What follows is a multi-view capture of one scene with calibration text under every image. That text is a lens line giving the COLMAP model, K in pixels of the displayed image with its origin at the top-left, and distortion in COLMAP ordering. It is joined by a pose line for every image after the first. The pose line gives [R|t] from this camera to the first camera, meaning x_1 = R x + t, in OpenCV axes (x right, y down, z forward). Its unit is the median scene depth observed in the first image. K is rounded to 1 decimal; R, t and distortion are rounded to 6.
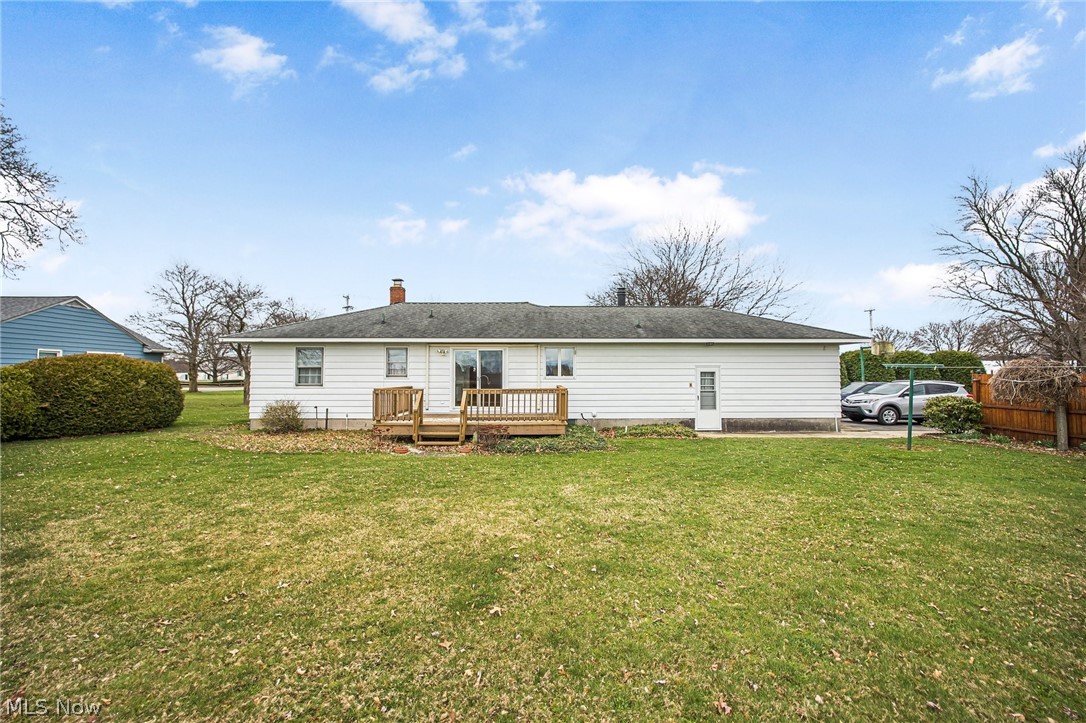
lens RADIAL K [[440.2, 0, 542.9], [0, 440.2, 367.1], [0, 0, 1]] dist [0.001020, 0.000206]
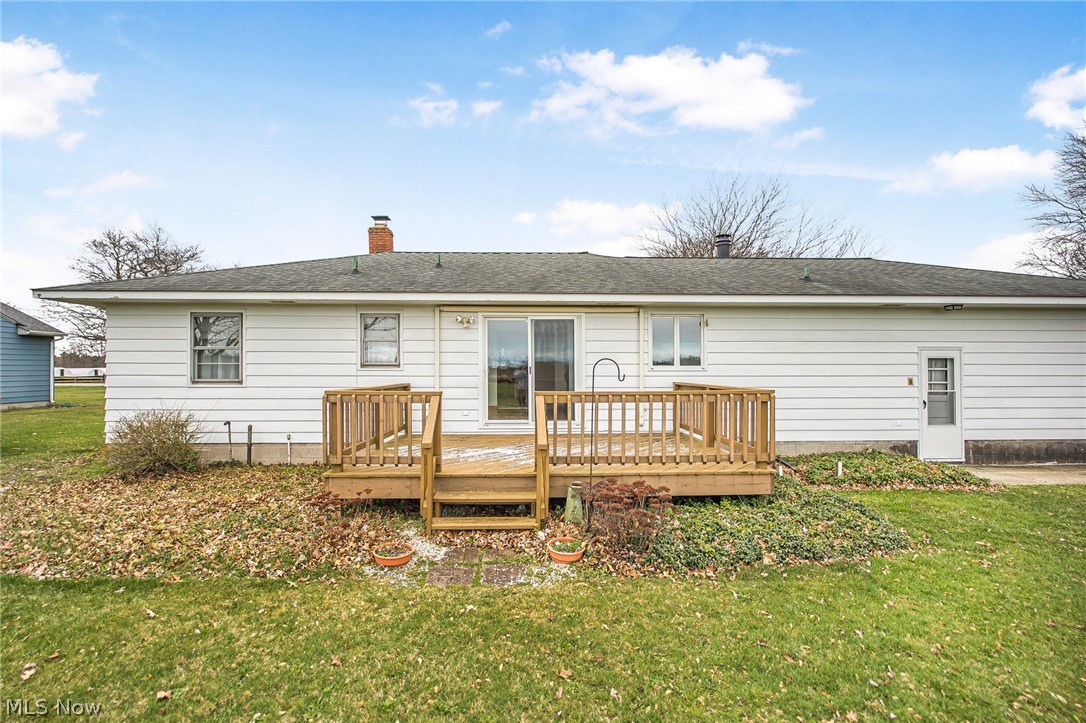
lens RADIAL K [[445.0, 0, 548.1], [0, 445.0, 381.0], [0, 0, 1]] dist [0.001683, 0.000062]
pose [[0.999370, -0.000088, 0.035491, -0.145331], [-0.001372, 0.999155, 0.041084, 0.017075], [-0.035464, -0.041107, 0.998525, 0.444489]]
